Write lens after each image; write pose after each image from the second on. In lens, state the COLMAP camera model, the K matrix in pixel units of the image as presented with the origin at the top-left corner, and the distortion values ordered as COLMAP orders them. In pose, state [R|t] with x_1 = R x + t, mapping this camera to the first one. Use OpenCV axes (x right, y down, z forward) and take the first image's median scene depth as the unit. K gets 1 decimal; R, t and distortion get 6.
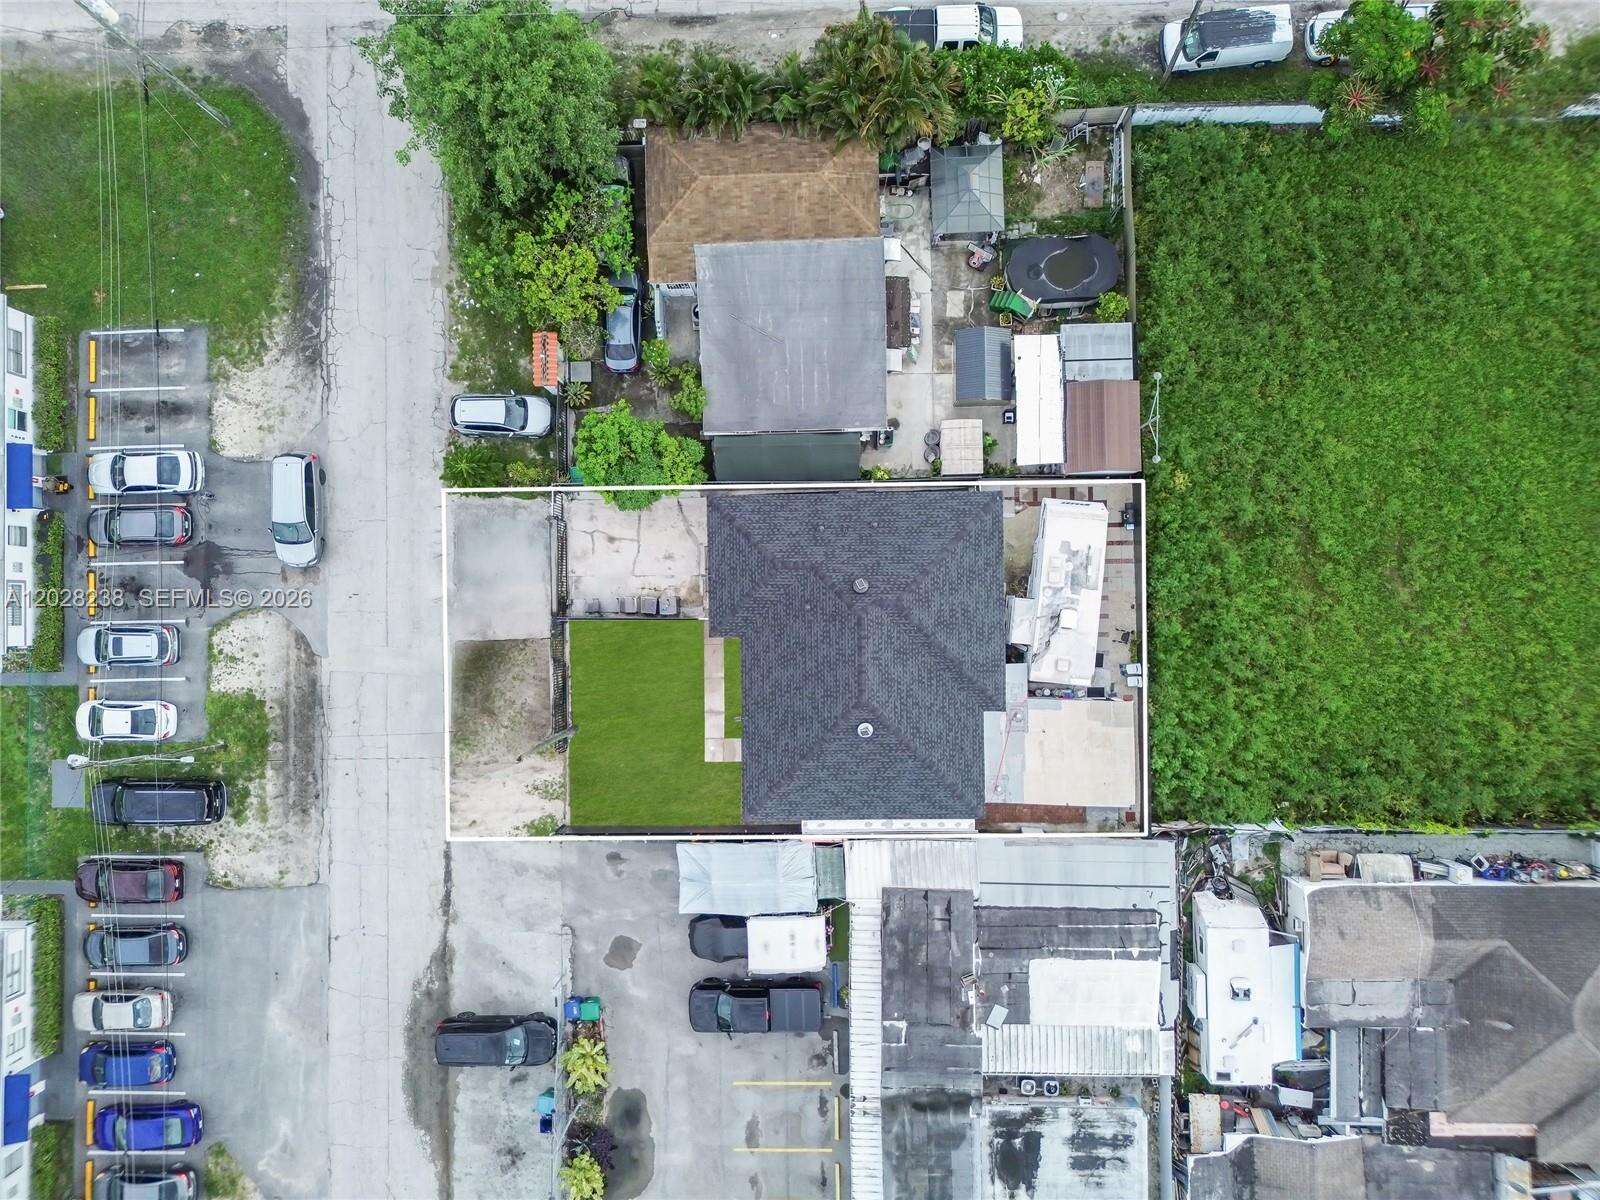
lens RADIAL K [[1131.1, 0, 800.0], [0, 1131.1, 600.0], [0, 0, 1]] dist [0.044586, -0.007392]
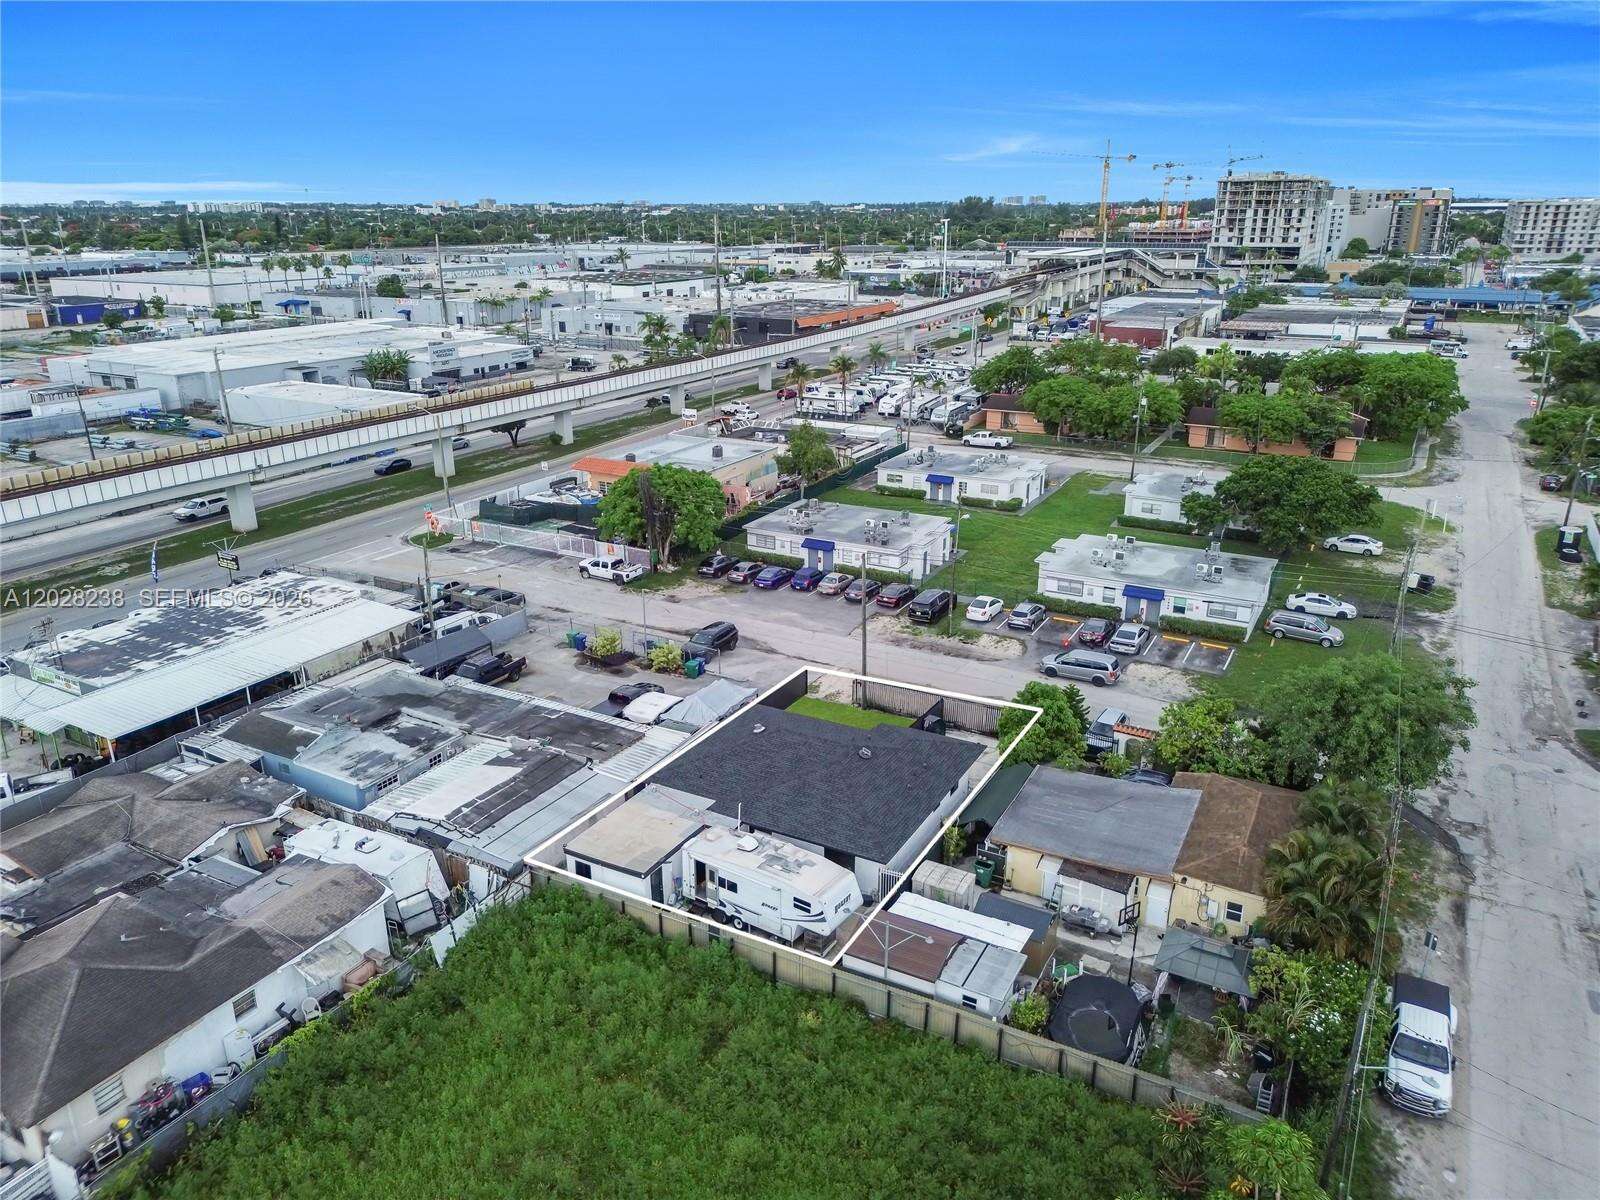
lens RADIAL K [[1131.1, 0, 800.0], [0, 1131.1, 600.0], [0, 0, 1]] dist [0.044586, -0.007392]
pose [[-0.495413, 0.310279, -0.811352, 0.968885], [-0.868081, -0.142816, 0.475436, -0.481671], [0.031644, 0.939857, 0.340100, 0.428862]]
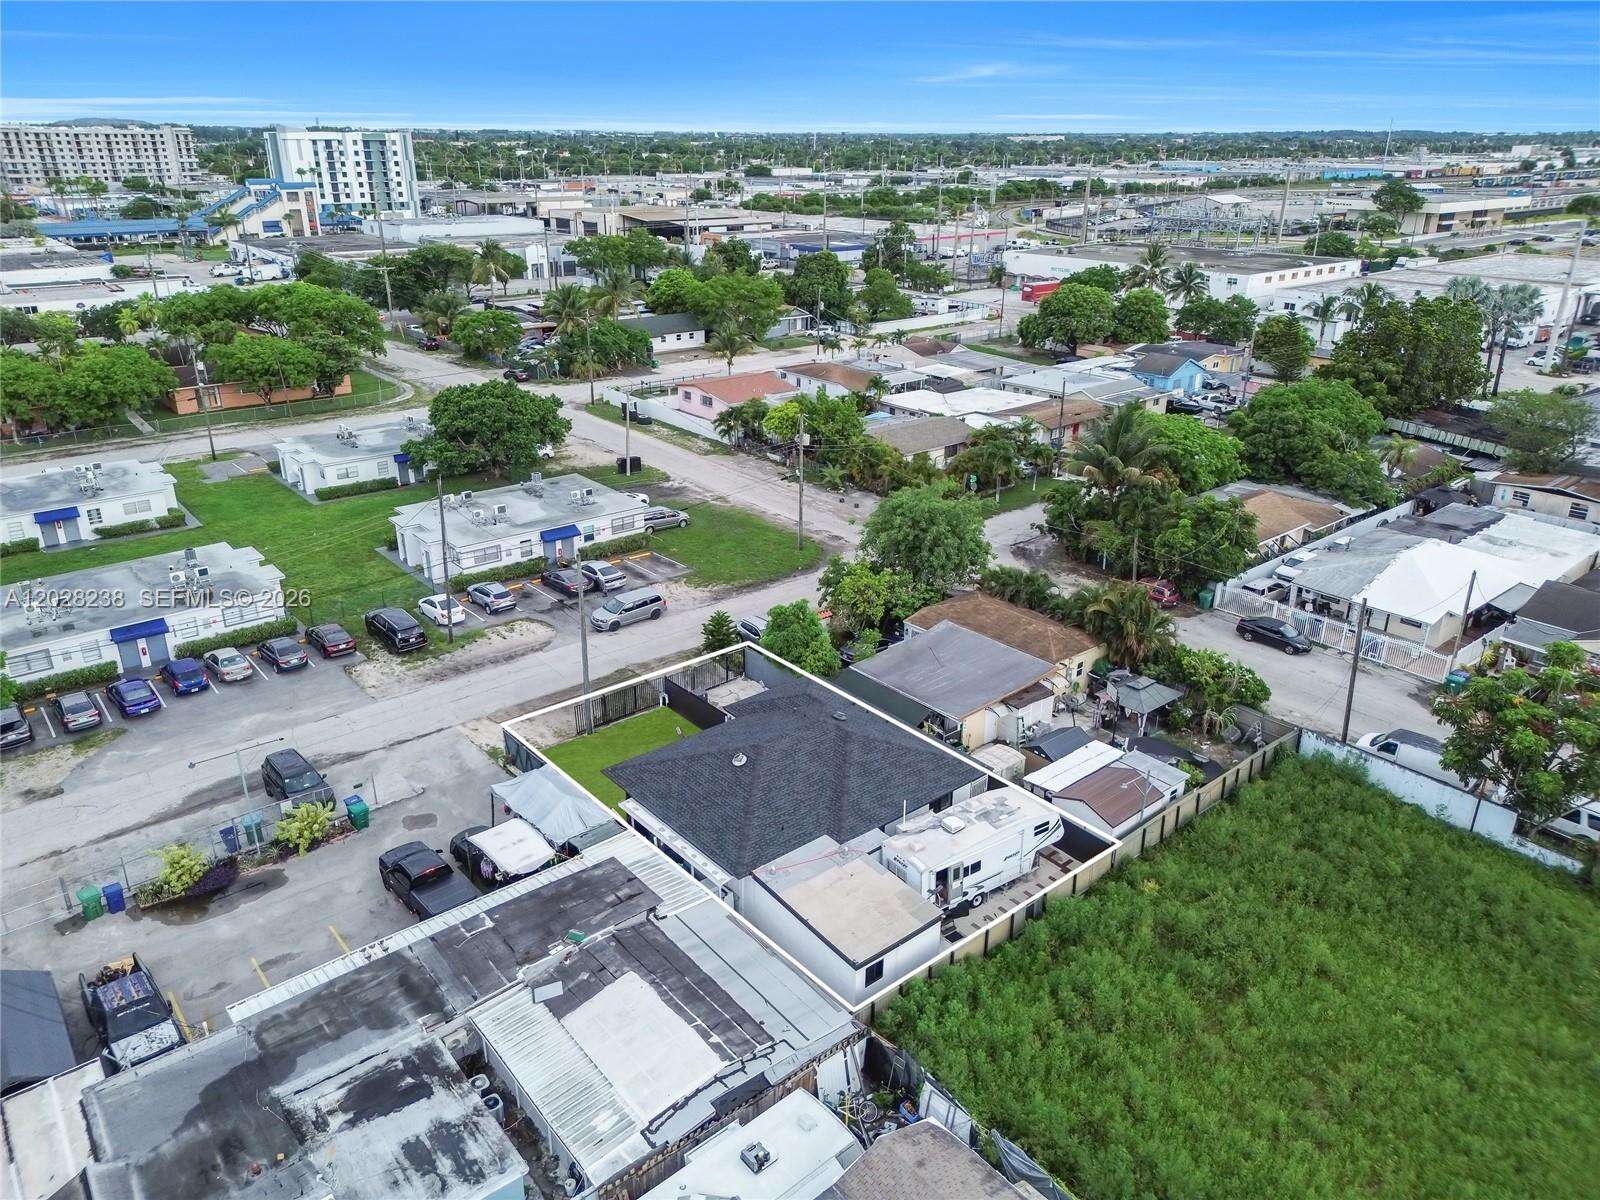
lens RADIAL K [[1131.1, 0, 800.0], [0, 1131.1, 600.0], [0, 0, 1]] dist [0.044586, -0.007392]
pose [[0.633245, 0.317871, -0.705662, 0.764797], [-0.773940, 0.255114, -0.579598, 0.623587], [-0.004213, 0.913167, 0.407563, 0.419142]]
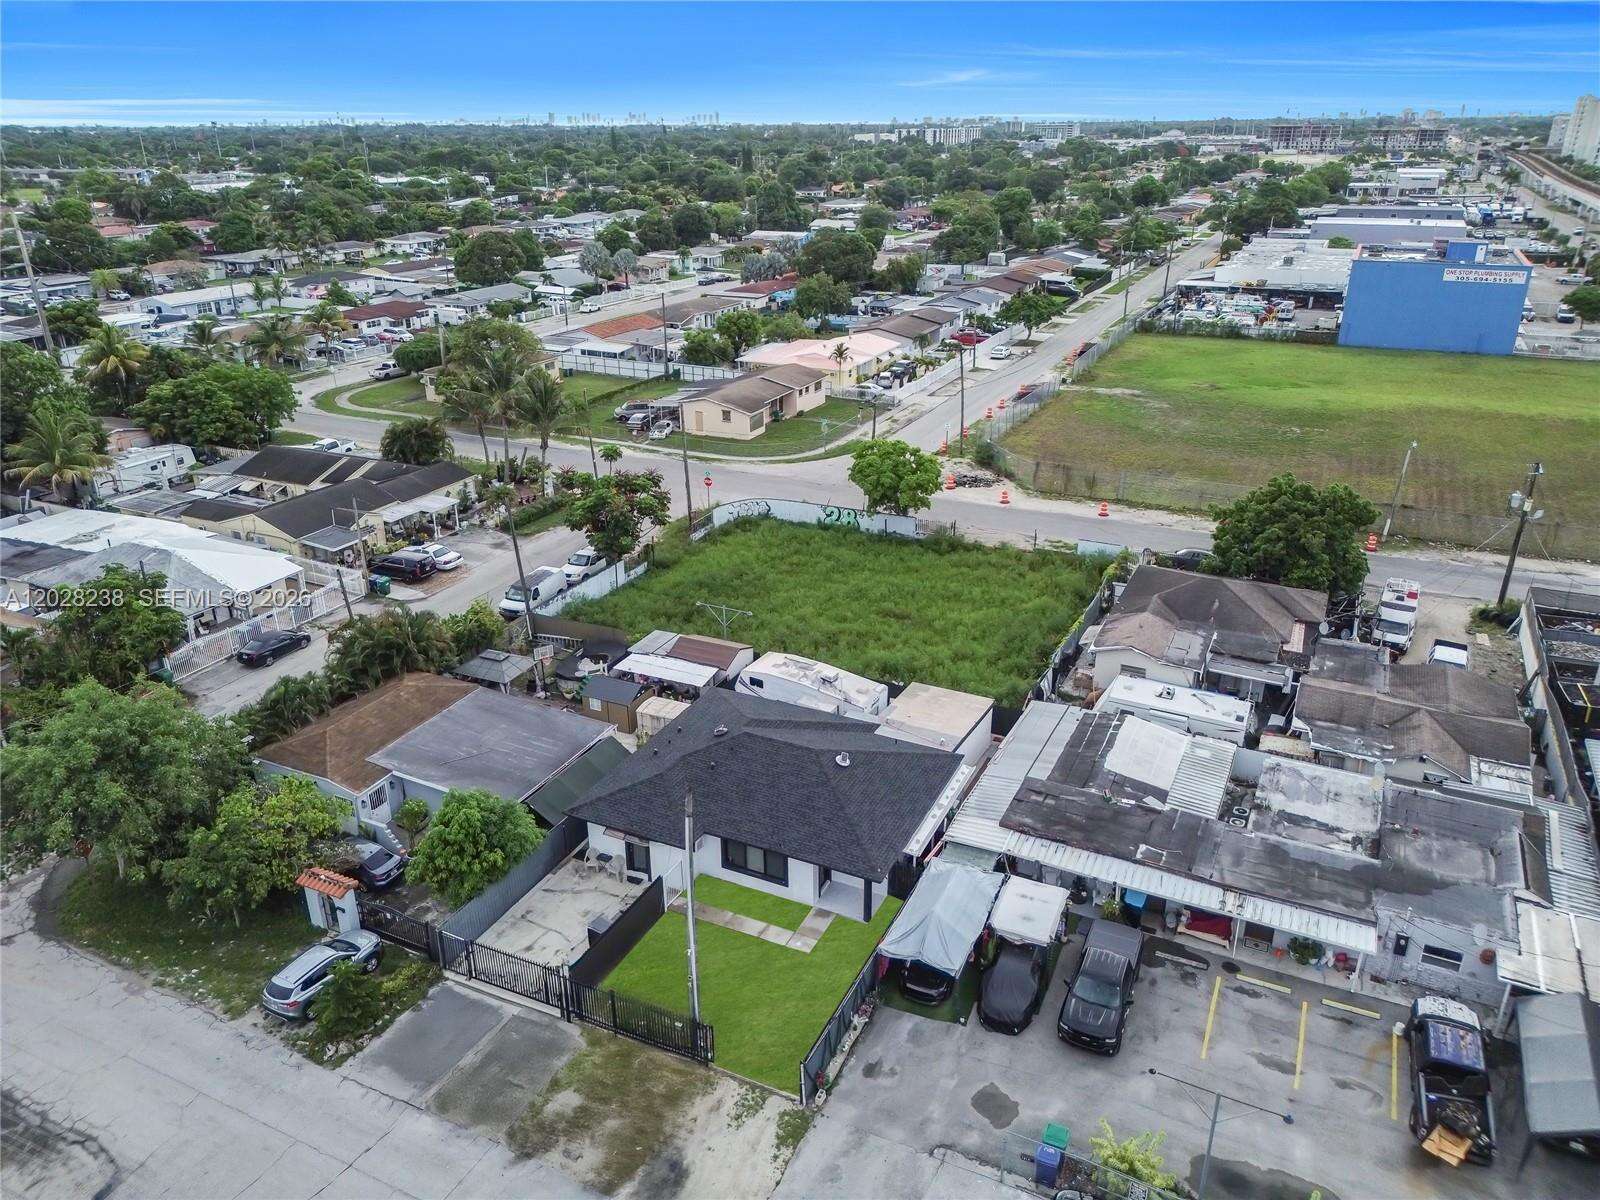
lens RADIAL K [[1131.1, 0, 800.0], [0, 1131.1, 600.0], [0, 0, 1]] dist [0.044586, -0.007392]
pose [[0.447075, -0.331909, 0.830639, -0.749901], [0.894326, 0.183996, -0.407831, 0.461907], [-0.017471, 0.925193, 0.379095, 0.453196]]
